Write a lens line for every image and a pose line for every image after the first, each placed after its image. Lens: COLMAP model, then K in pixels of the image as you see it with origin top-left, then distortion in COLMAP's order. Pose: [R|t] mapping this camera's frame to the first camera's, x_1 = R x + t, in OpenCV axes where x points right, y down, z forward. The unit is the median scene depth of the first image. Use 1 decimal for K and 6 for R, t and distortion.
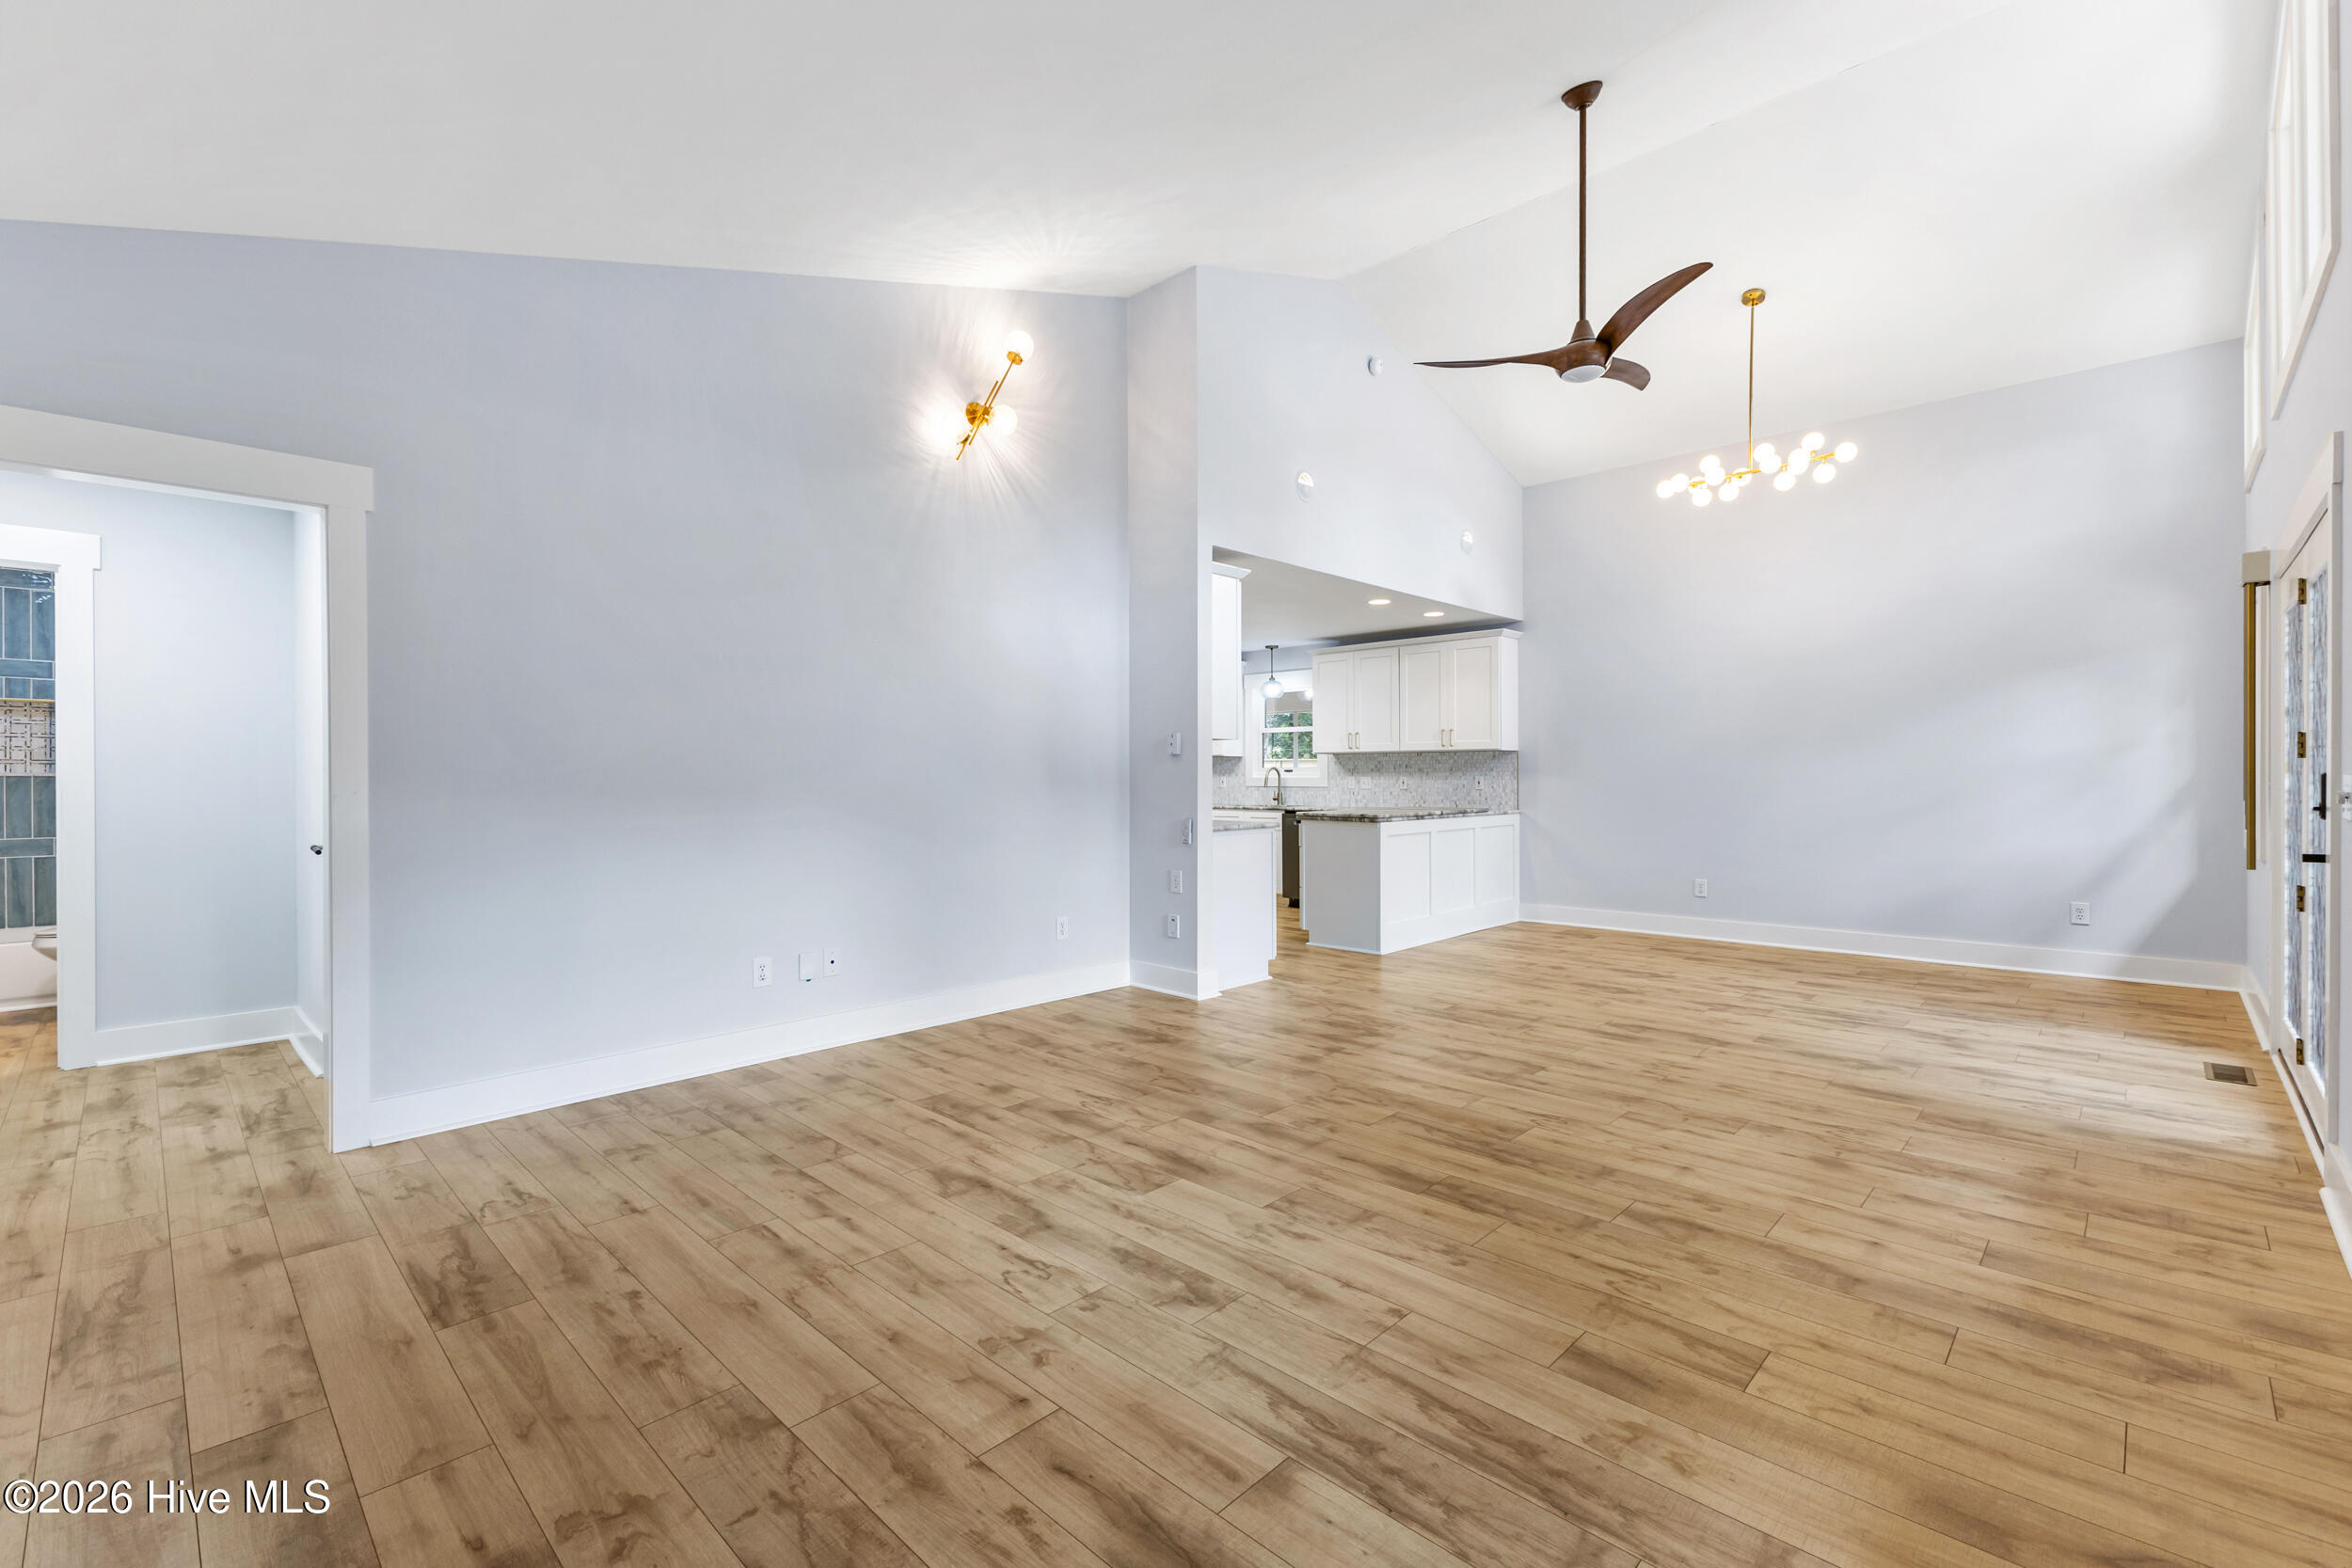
lens RADIAL K [[1006.1, 0, 1181.8], [0, 1006.1, 781.4], [0, 0, 1]] dist [0.002000, 0.000167]
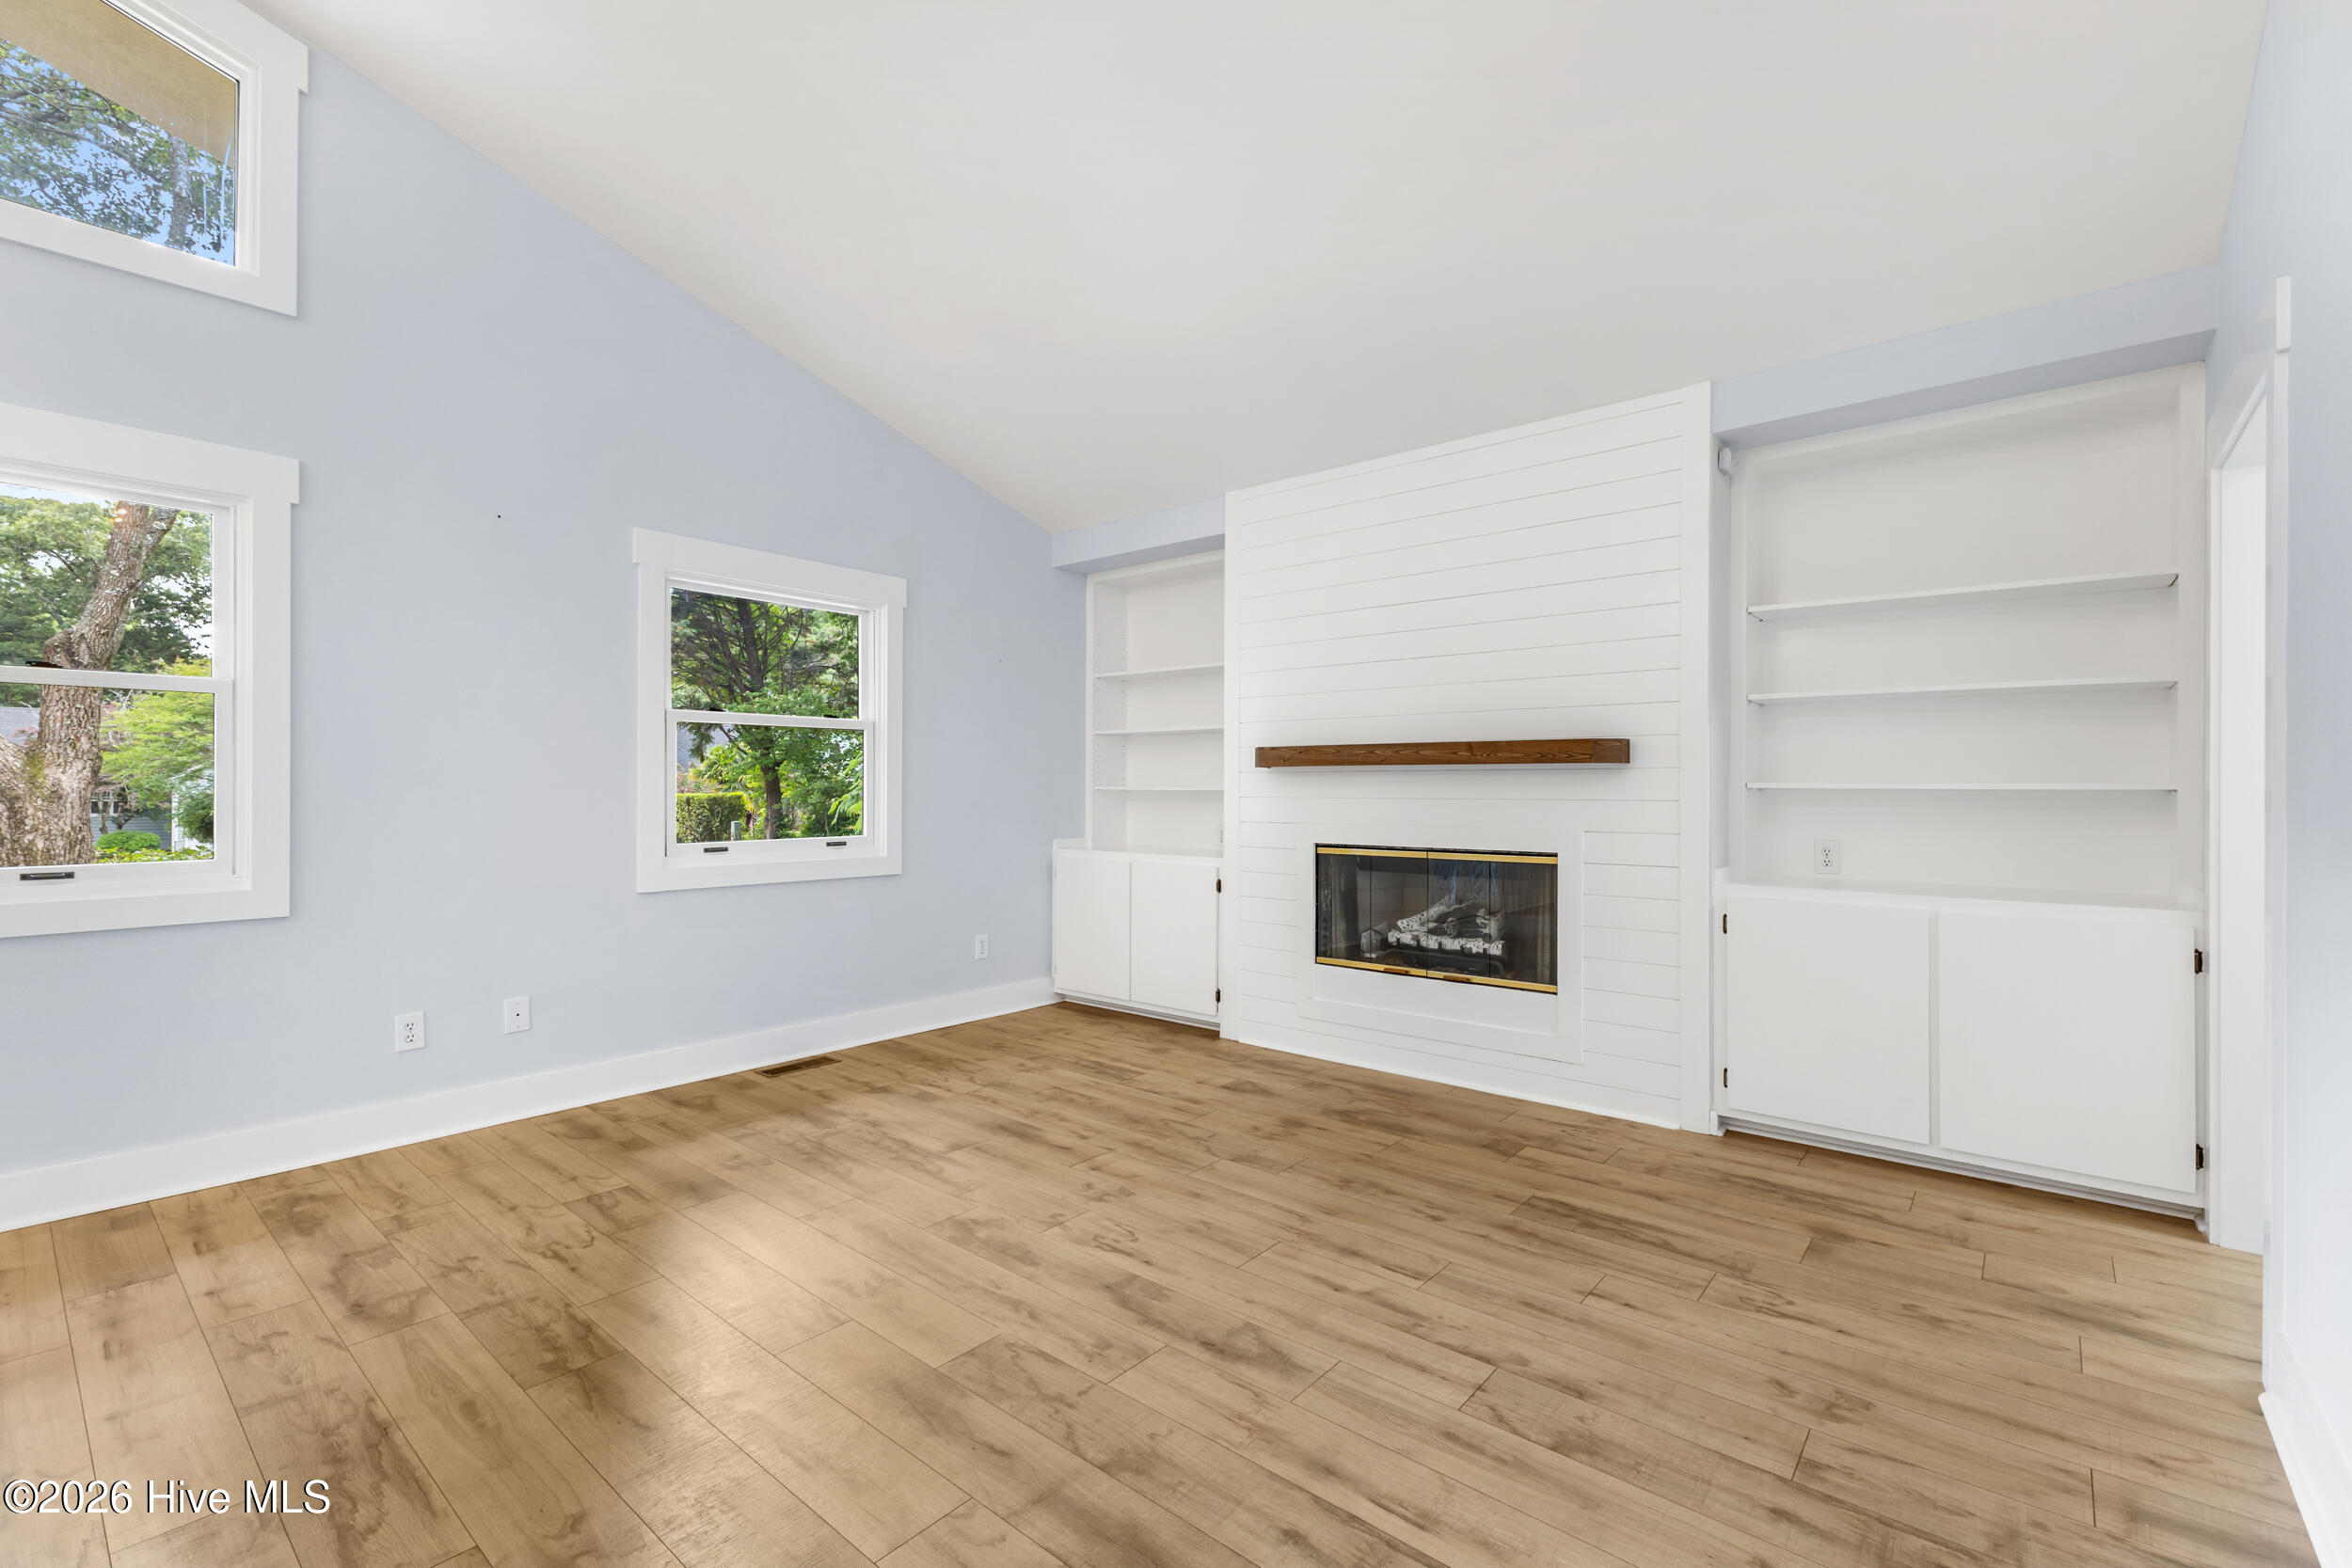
lens RADIAL K [[1012.2, 0, 1172.8], [0, 1012.2, 779.9], [0, 0, 1]] dist [0.008648, 0.000270]
pose [[-0.998369, 0.000033, -0.057090, -0.146569], [0.000247, 0.999993, -0.003739, -0.011798], [0.057089, -0.003747, -0.998362, 2.030751]]
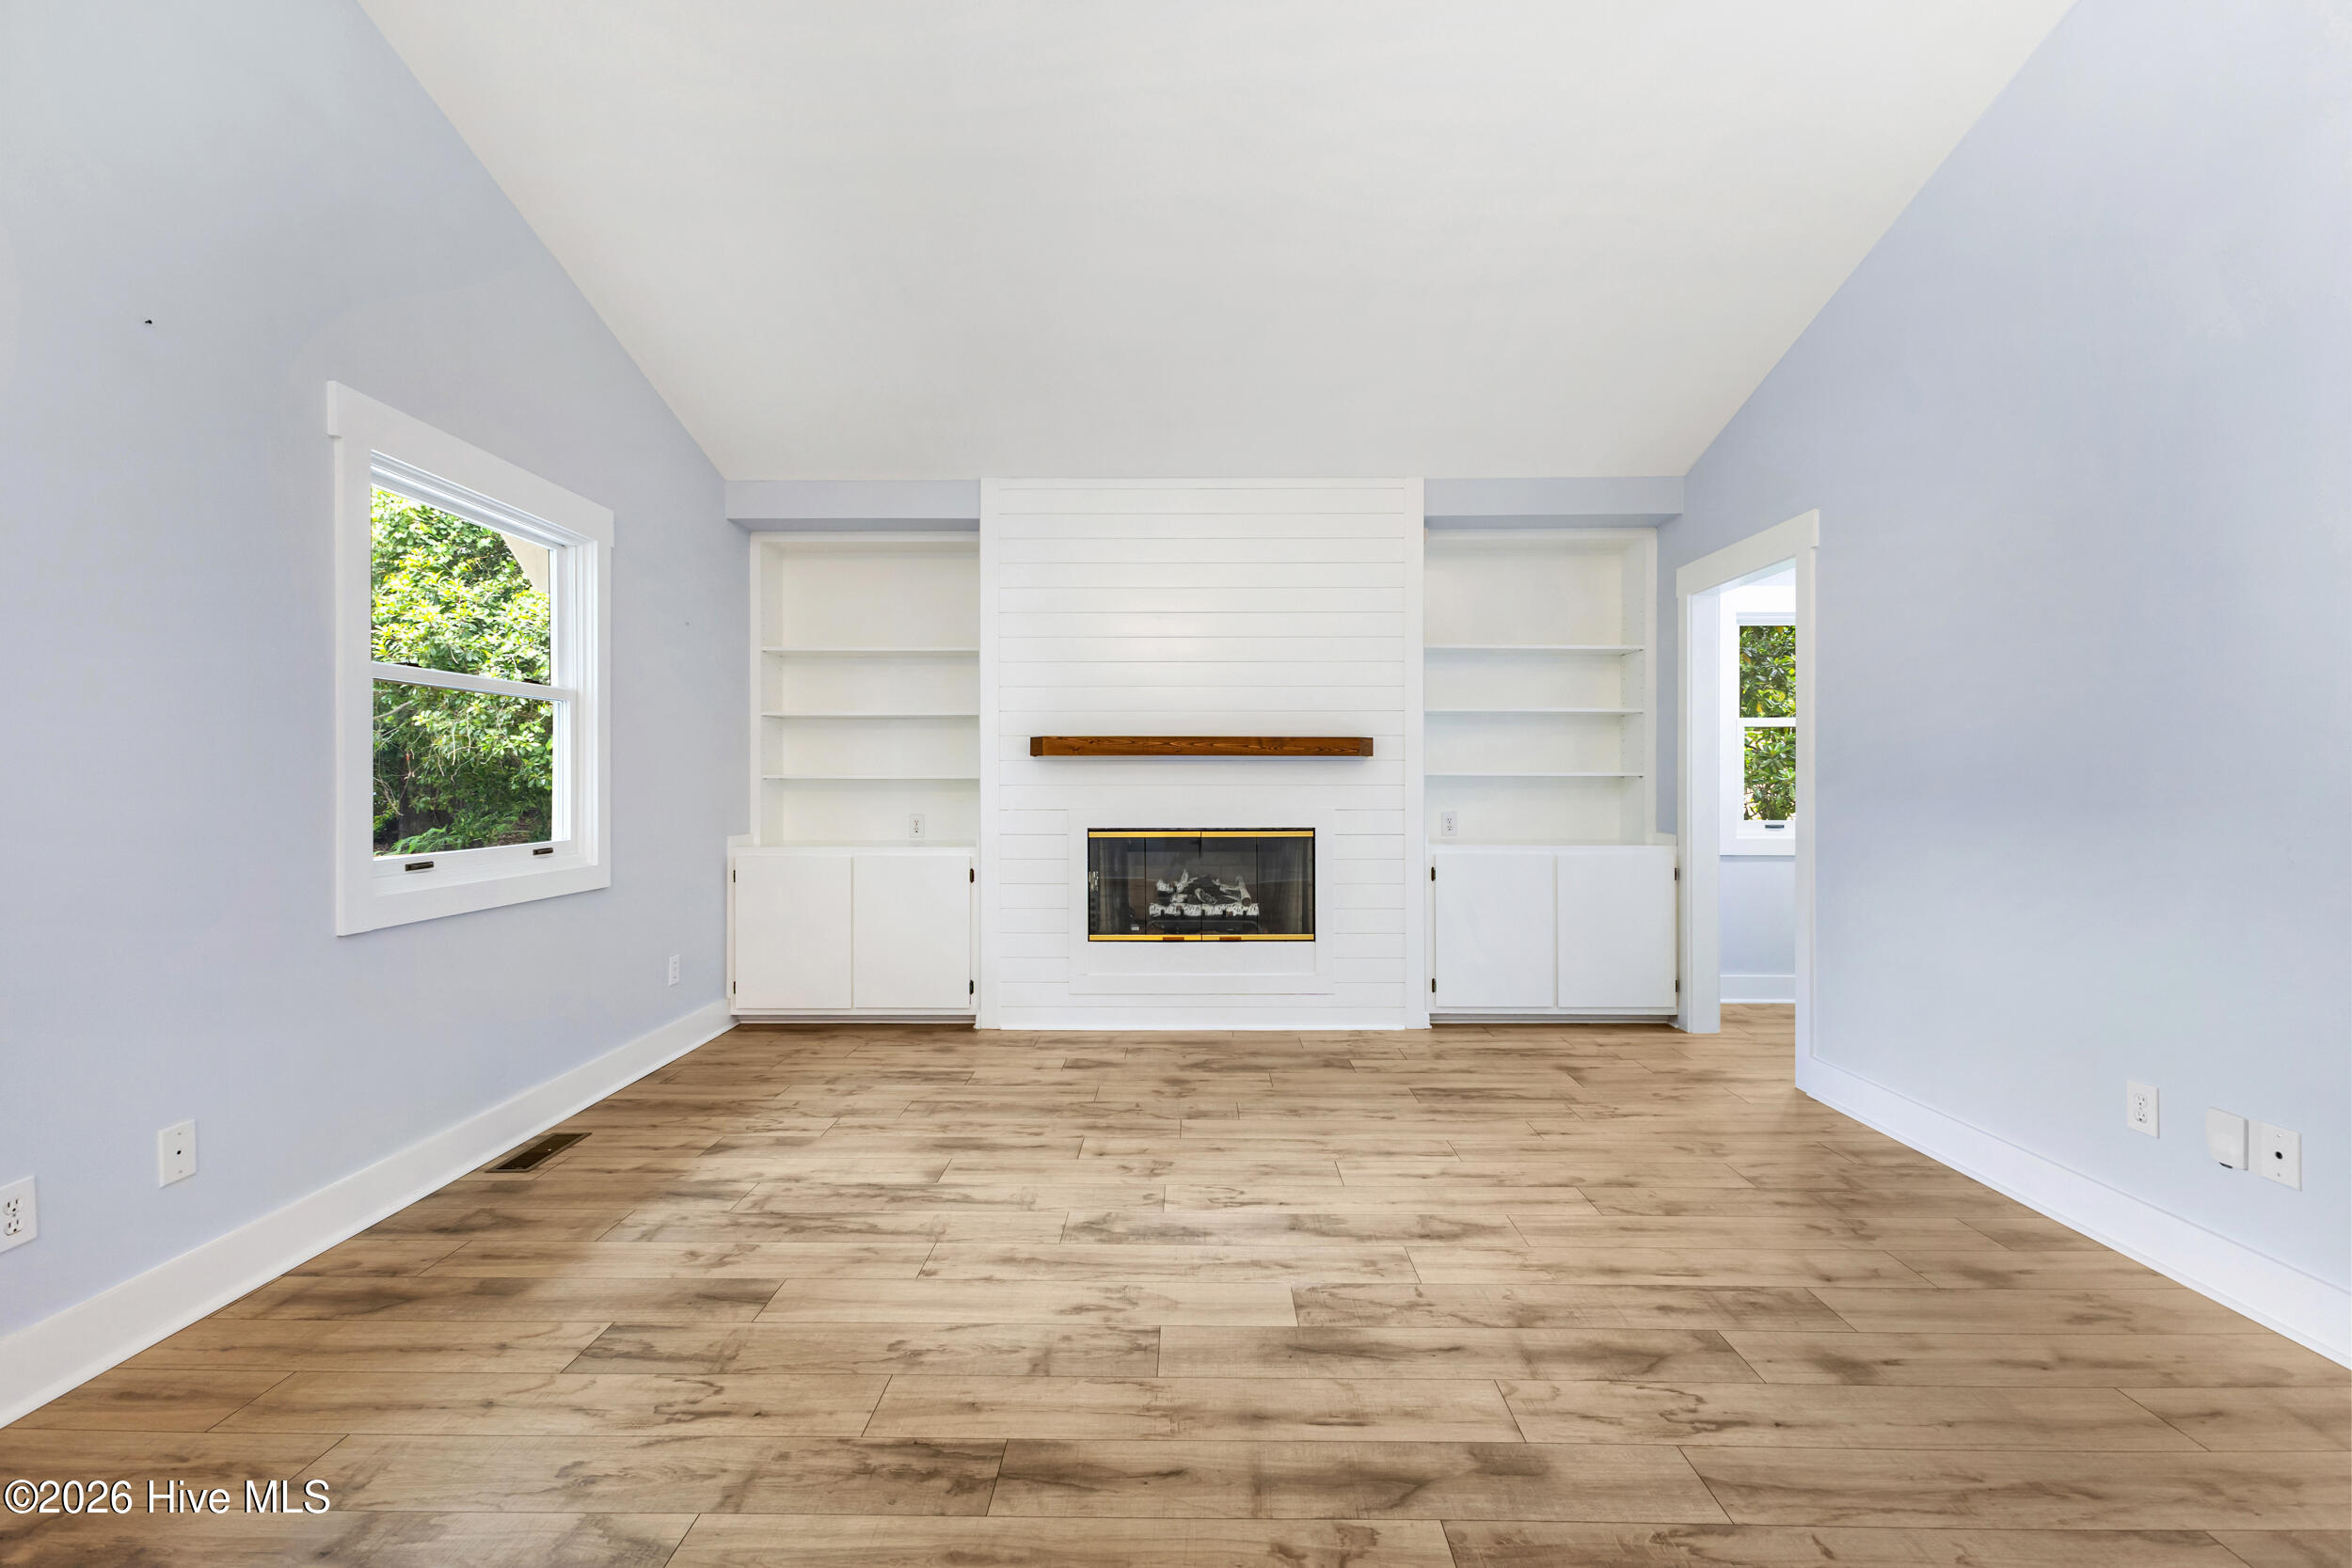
lens RADIAL K [[1012.2, 0, 1172.8], [0, 1012.2, 779.9], [0, 0, 1]] dist [0.008648, 0.000270]
pose [[-0.736242, 0.005188, -0.676699, 0.671409], [-0.000023, 0.999970, 0.007692, -0.011275], [0.676719, 0.005678, -0.736220, 1.756015]]
